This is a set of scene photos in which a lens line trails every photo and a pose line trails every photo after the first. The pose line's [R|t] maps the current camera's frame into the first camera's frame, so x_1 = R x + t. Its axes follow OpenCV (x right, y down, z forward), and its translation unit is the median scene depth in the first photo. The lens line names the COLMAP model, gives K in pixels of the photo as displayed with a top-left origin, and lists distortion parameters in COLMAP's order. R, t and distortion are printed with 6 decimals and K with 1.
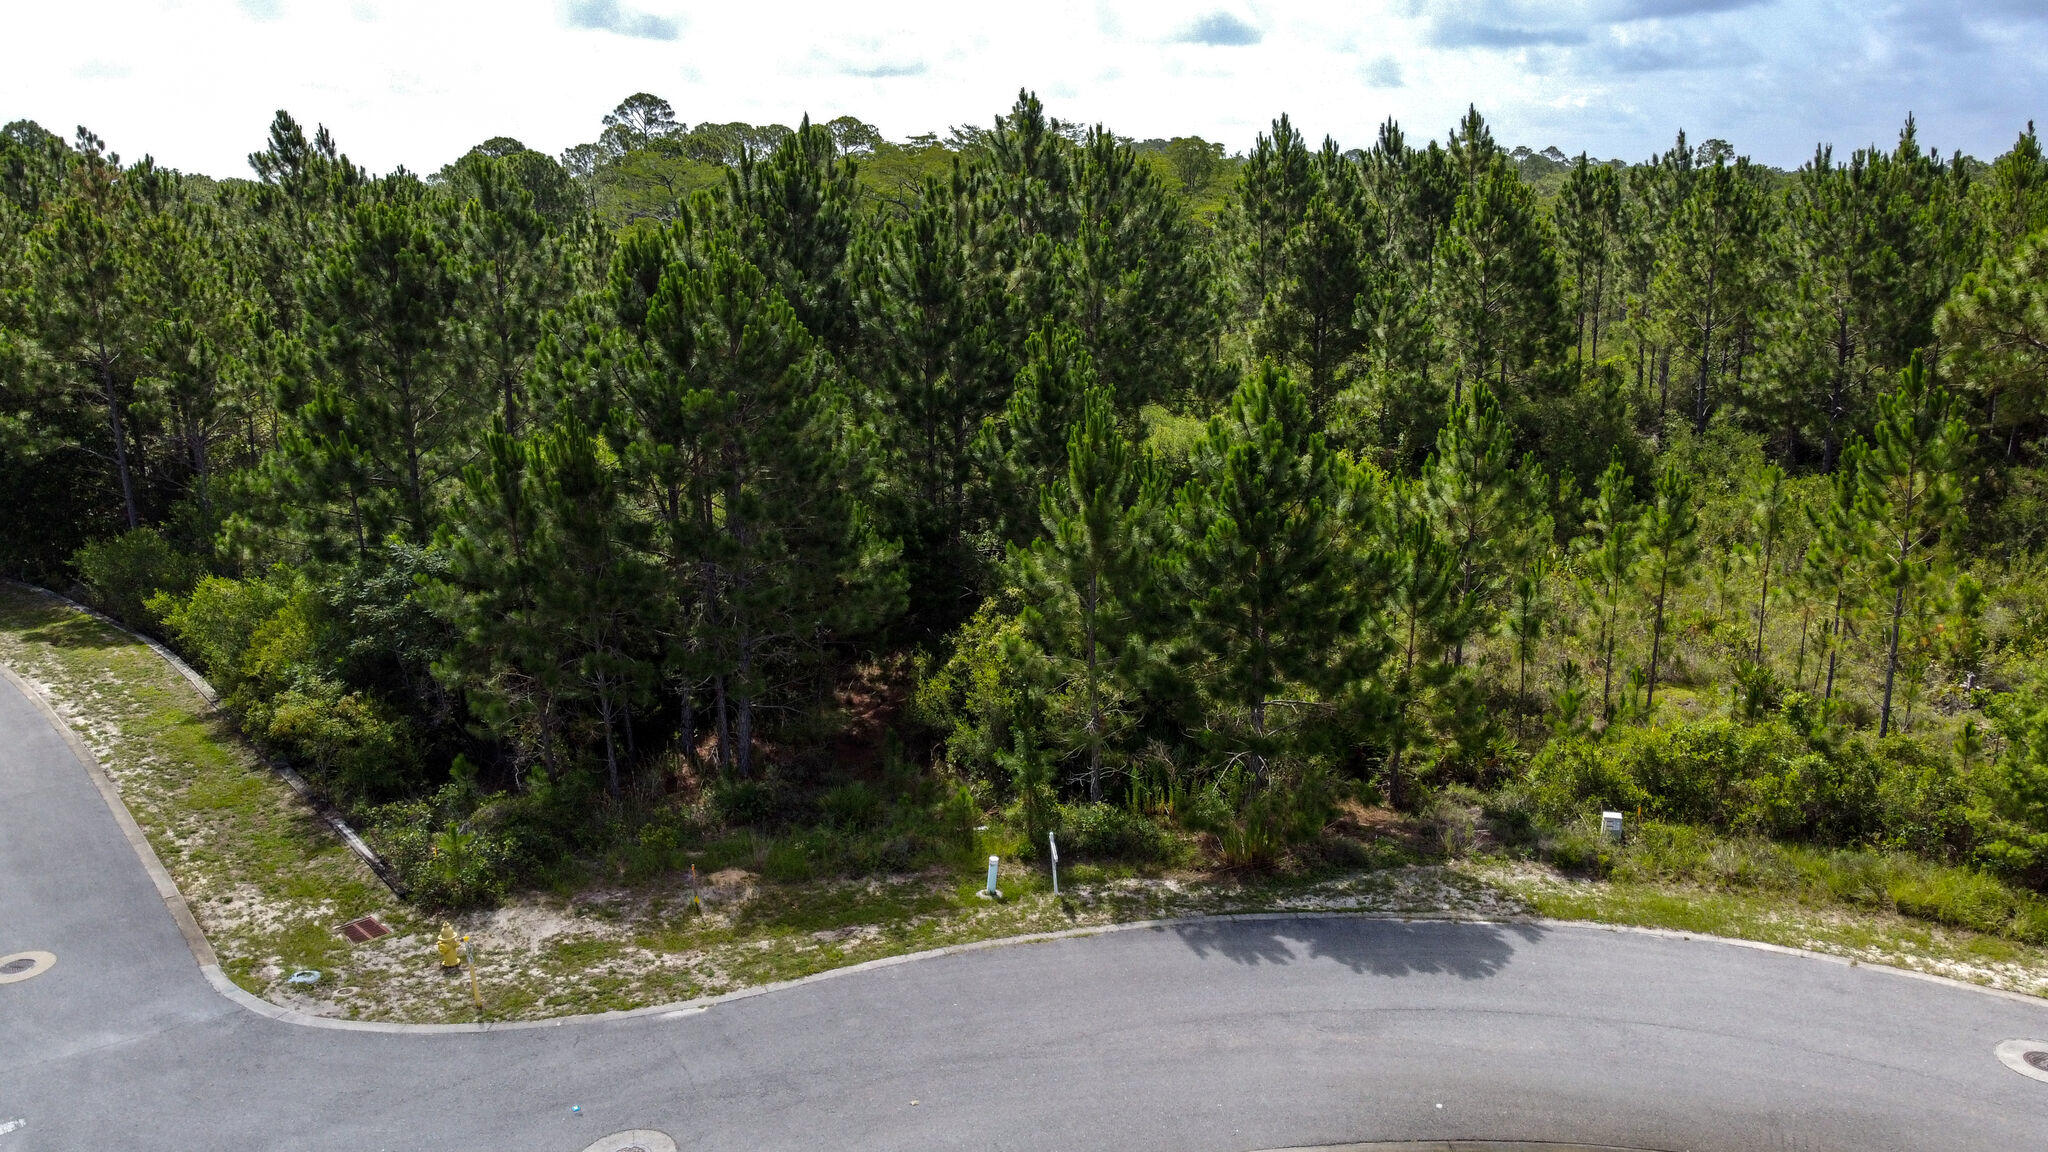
lens RADIAL K [[1578.0, 0, 1024.0], [0, 1578.0, 576.0], [0, 0, 1]] dist [-0.027250, 0.007425]
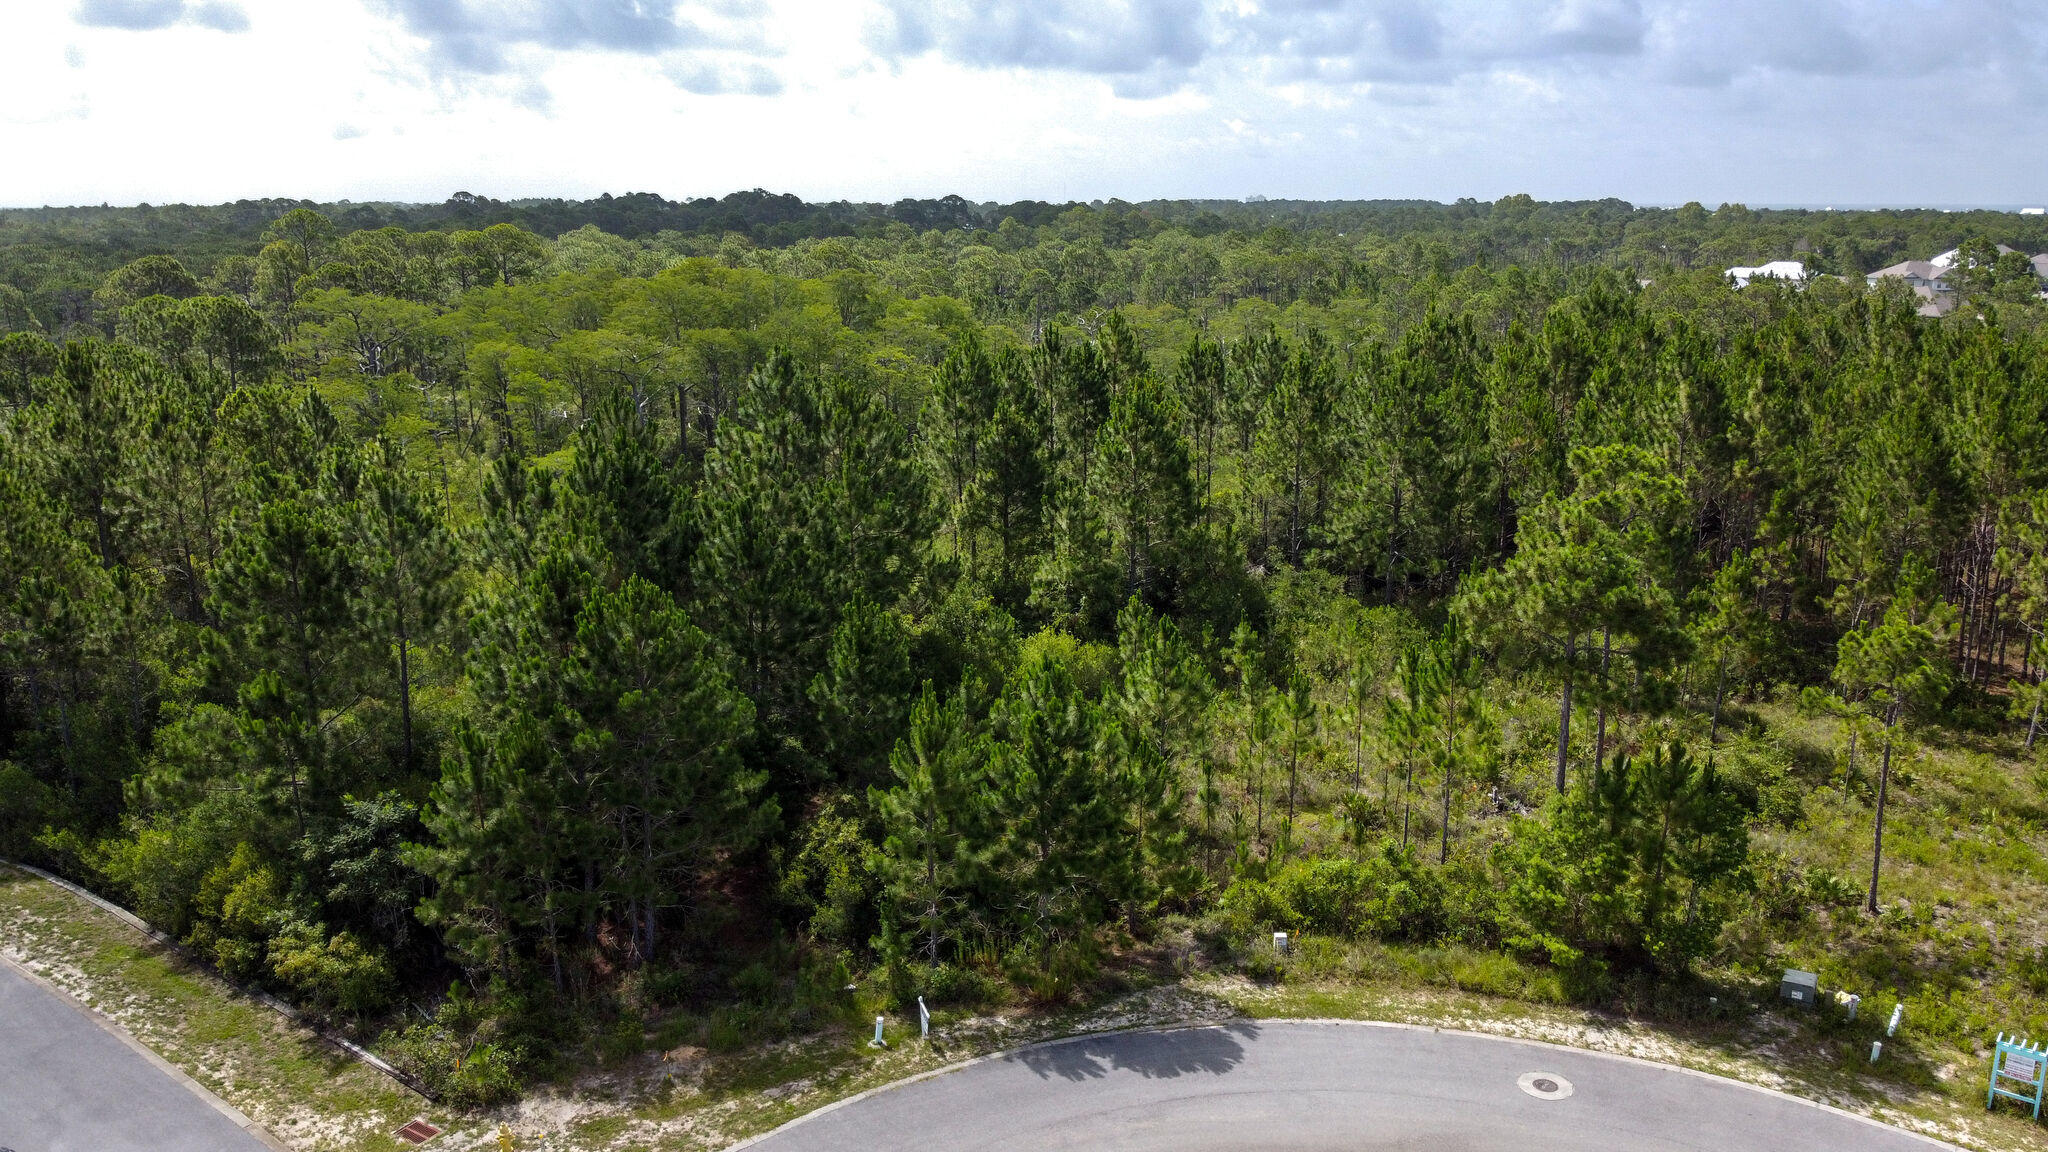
lens RADIAL K [[1544.2, 0, 1024.0], [0, 1544.2, 576.0], [0, 0, 1]] dist [-0.001012, -0.036251]
pose [[0.968201, -0.050590, 0.245006, -0.206216], [0.052611, 0.998614, -0.001709, -0.201868], [-0.244580, 0.014545, 0.969520, -0.370439]]
